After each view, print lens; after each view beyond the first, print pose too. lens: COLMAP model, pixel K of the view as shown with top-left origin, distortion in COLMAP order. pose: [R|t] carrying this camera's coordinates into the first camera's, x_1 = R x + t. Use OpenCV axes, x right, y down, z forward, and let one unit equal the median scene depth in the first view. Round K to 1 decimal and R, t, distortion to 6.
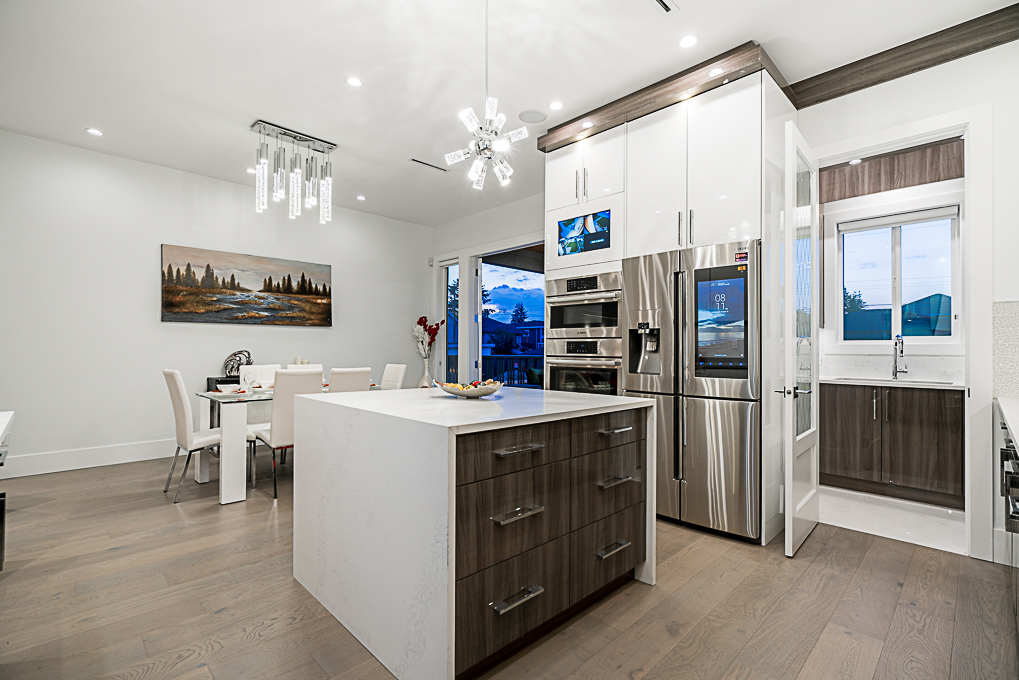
lens RADIAL K [[461.2, 0, 502.8], [0, 461.2, 346.5], [0, 0, 1]] dist [-0.003290, 0.002418]
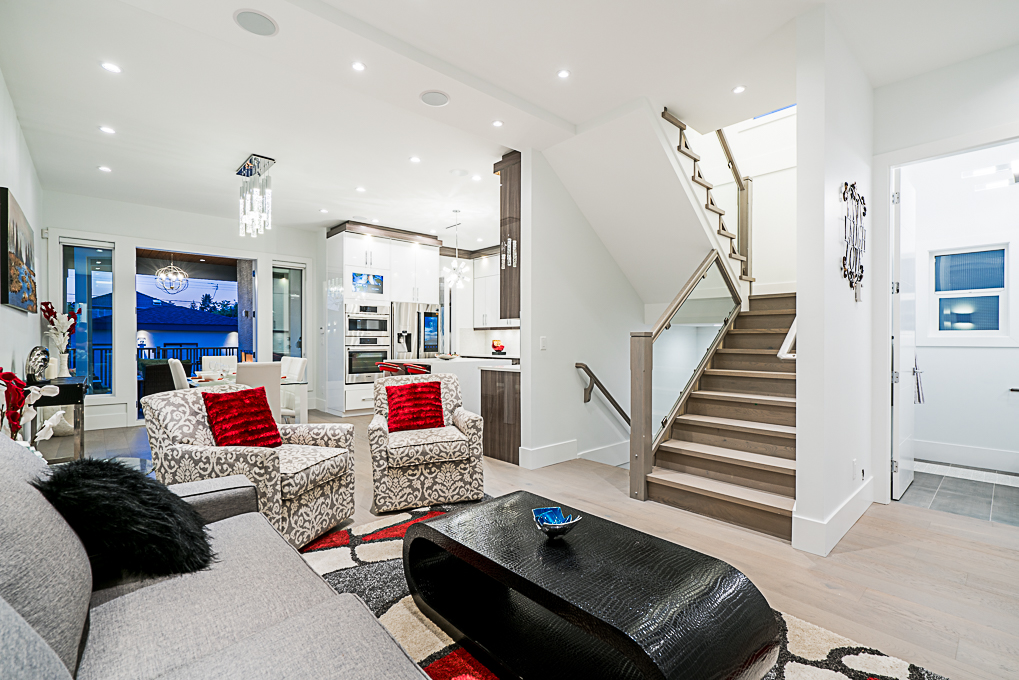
lens RADIAL K [[461.2, 0, 498.6], [0, 461.2, 343.1], [0, 0, 1]] dist [-0.003290, 0.002418]
pose [[0.054400, -0.011402, 0.998454, -1.314738], [-0.007778, 0.999900, 0.011842, -0.012304], [-0.998489, -0.008410, 0.054306, 0.244172]]
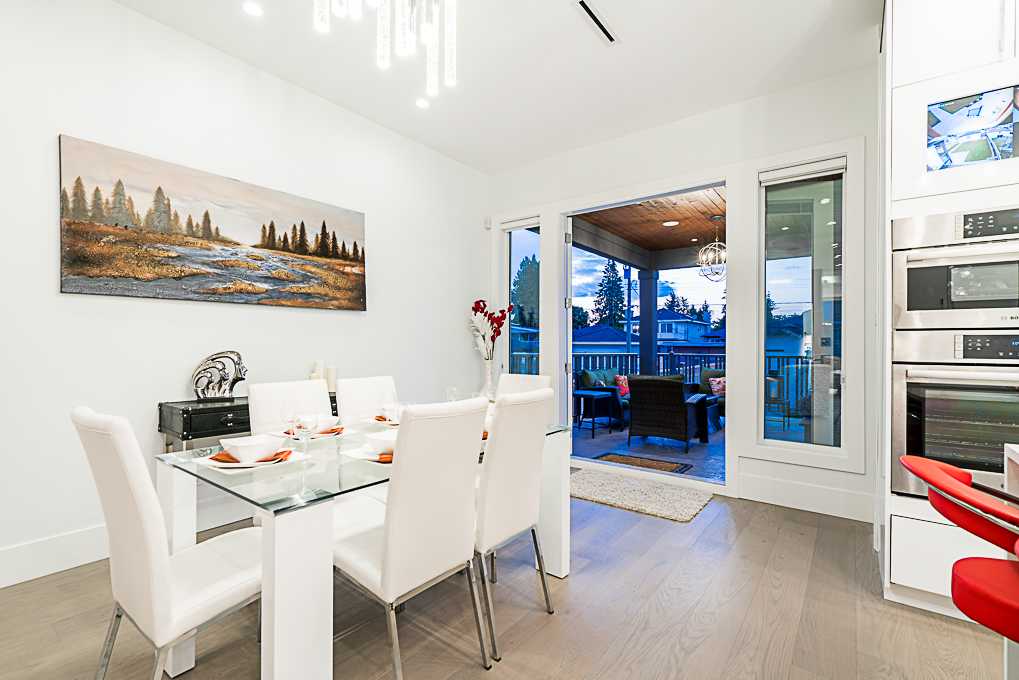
lens RADIAL K [[461.2, 0, 508.9], [0, 461.2, 344.2], [0, 0, 1]] dist [-0.003290, 0.002418]
pose [[0.989447, -0.001179, 0.144892, -0.327703], [0.000319, 0.999982, 0.005962, -0.003134], [-0.144896, -0.005853, 0.989430, 0.430040]]
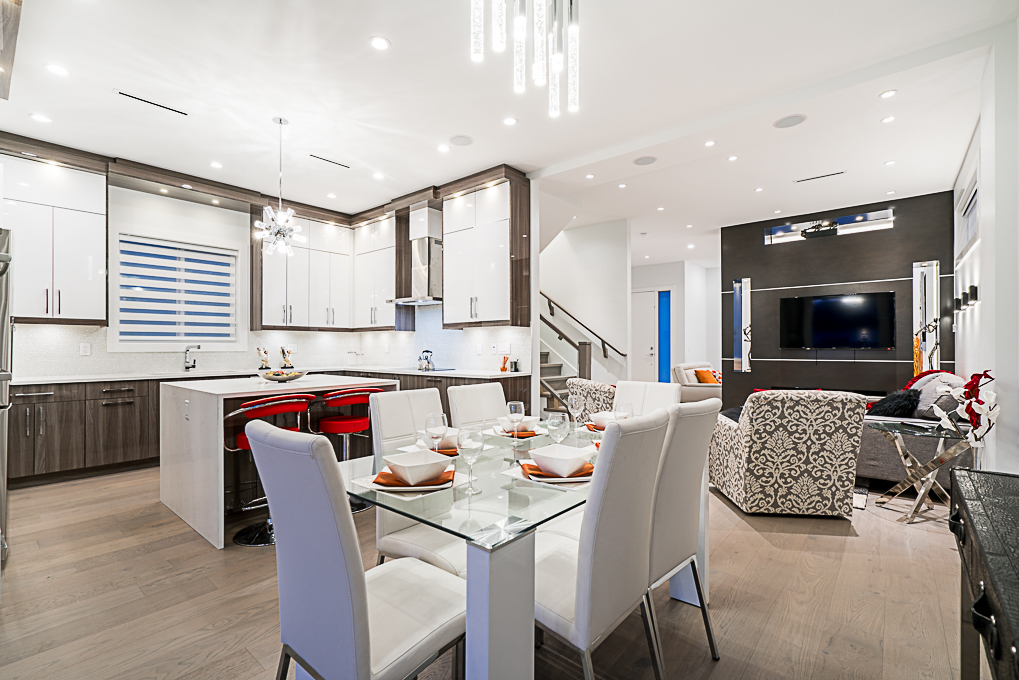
lens RADIAL K [[461.2, 0, 510.0], [0, 461.2, 344.6], [0, 0, 1]] dist [-0.003290, 0.002418]
pose [[-0.995717, -0.003924, -0.092369, -0.314897], [-0.002946, 0.999938, -0.010729, -0.000303], [0.092405, -0.010410, -0.995667, 1.209465]]
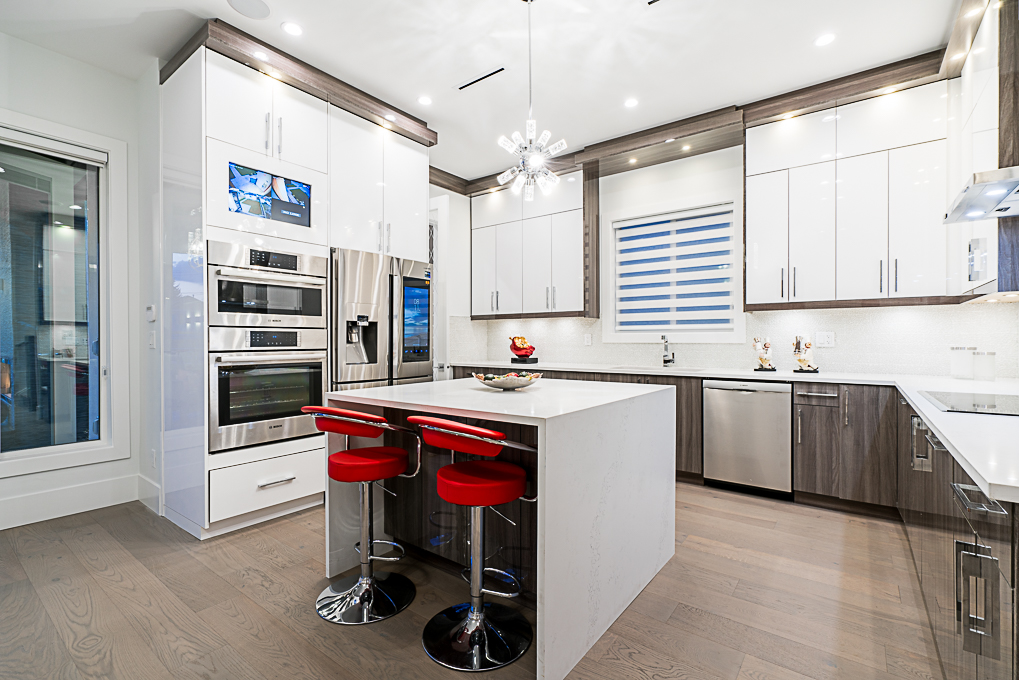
lens RADIAL K [[461.2, 0, 504.3], [0, 461.2, 340.6], [0, 0, 1]] dist [-0.003290, 0.002418]
pose [[-0.141517, -0.011561, 0.989868, -0.499150], [-0.006194, 0.999923, 0.010793, -0.004743], [-0.989916, -0.004604, -0.141577, 0.528732]]
